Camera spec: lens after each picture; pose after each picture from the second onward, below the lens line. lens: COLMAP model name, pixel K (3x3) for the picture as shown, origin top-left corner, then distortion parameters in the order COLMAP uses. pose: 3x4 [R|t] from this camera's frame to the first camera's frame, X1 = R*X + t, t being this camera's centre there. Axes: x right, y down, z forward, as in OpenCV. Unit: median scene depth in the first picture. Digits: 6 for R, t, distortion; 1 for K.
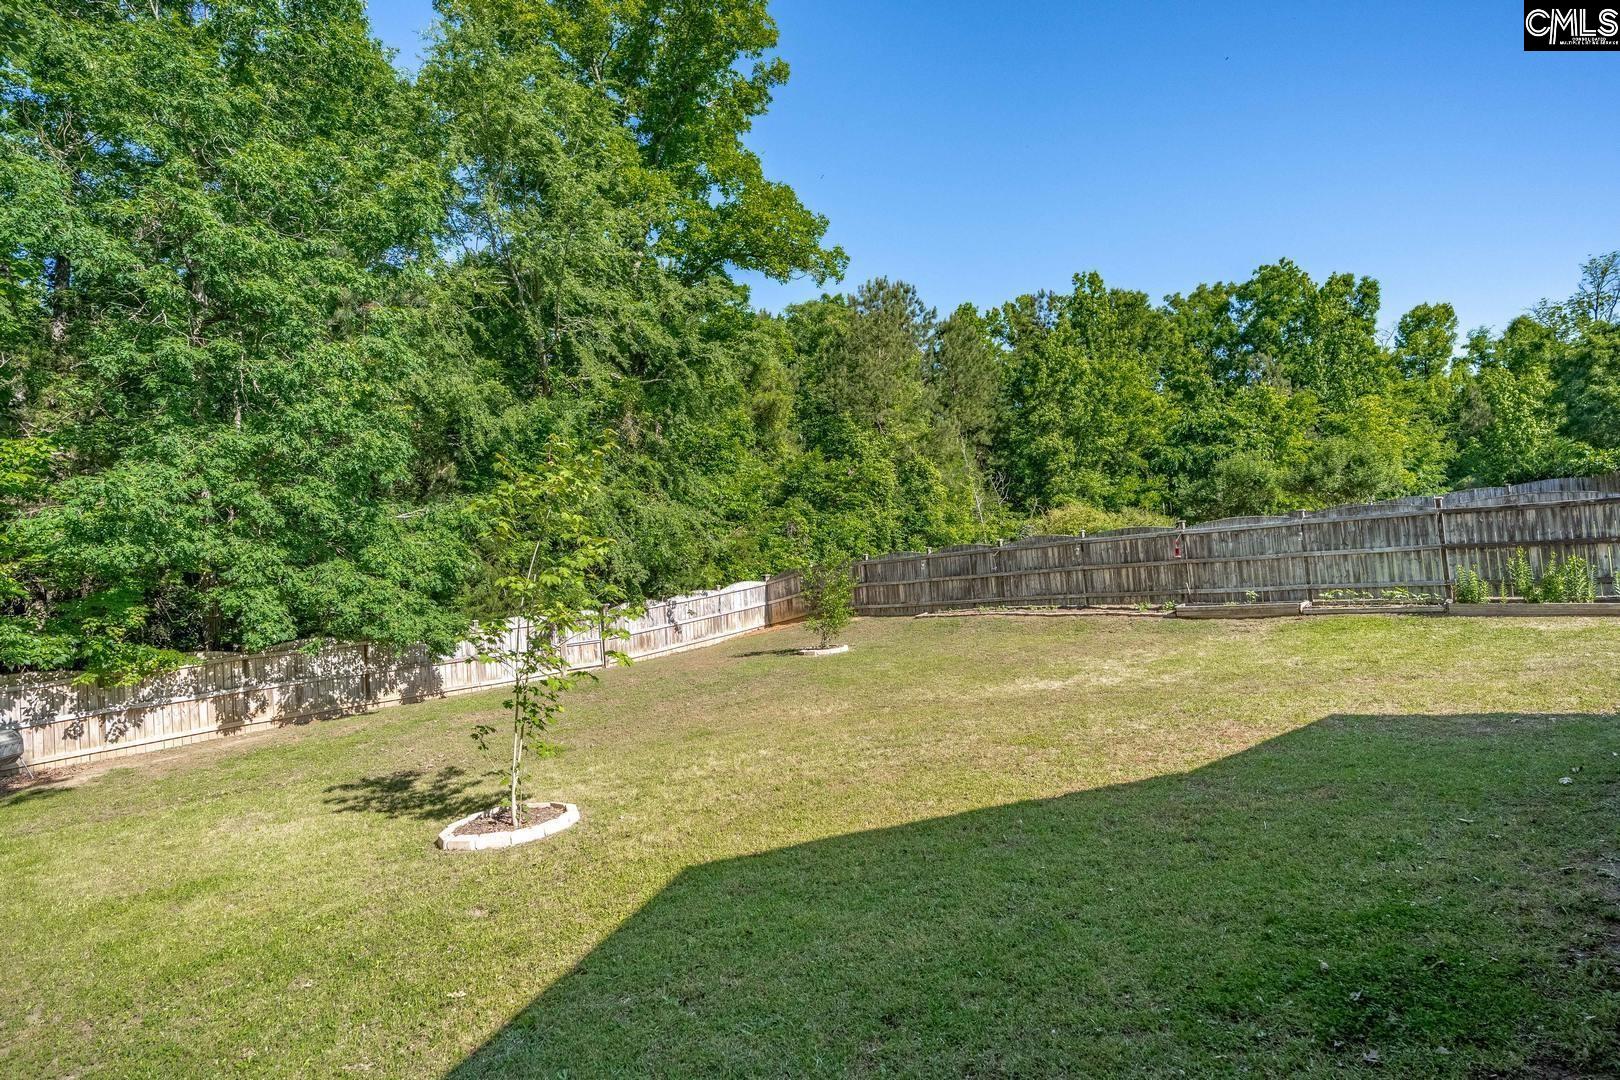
lens RADIAL K [[841.7, 0, 782.6], [0, 841.7, 520.7], [0, 0, 1]] dist [-0.012019, -0.000947]
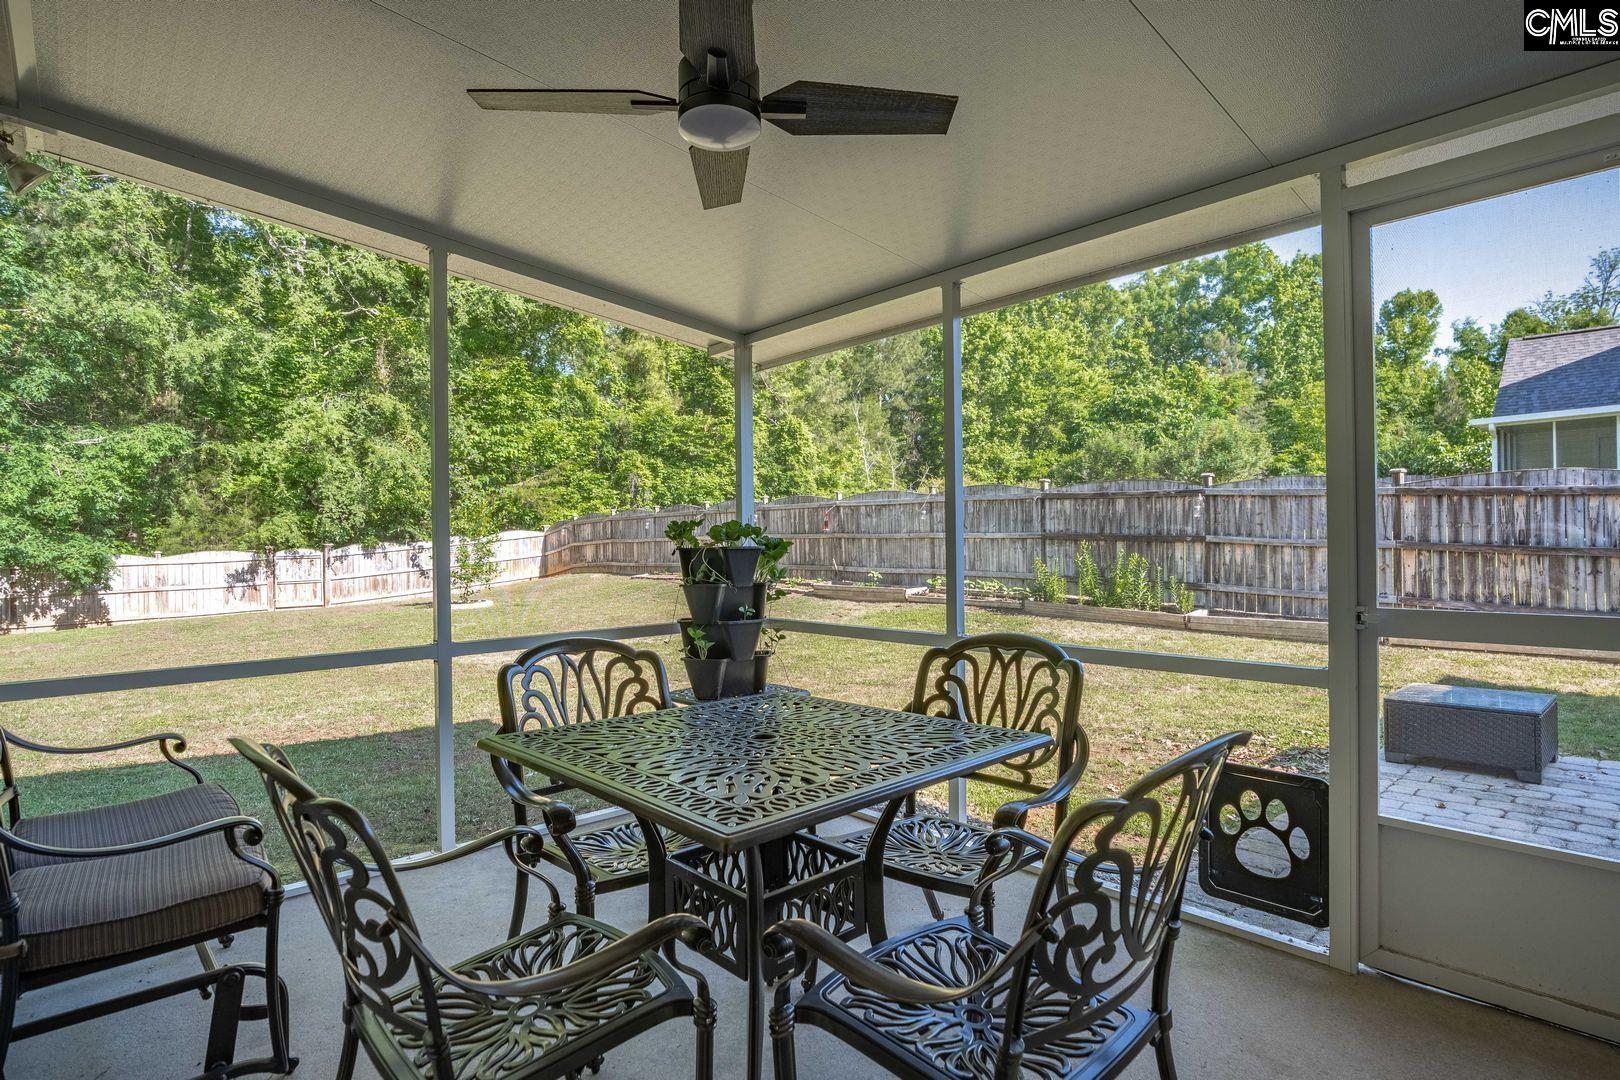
lens RADIAL K [[790.2, 0, 825.1], [0, 790.2, 547.9], [0, 0, 1]] dist [-0.023697, 0.003928]
pose [[0.996850, 0.061736, -0.049786, 0.258816], [-0.057168, 0.994437, 0.088474, -0.007039], [0.054971, -0.085349, 0.994833, 0.068907]]
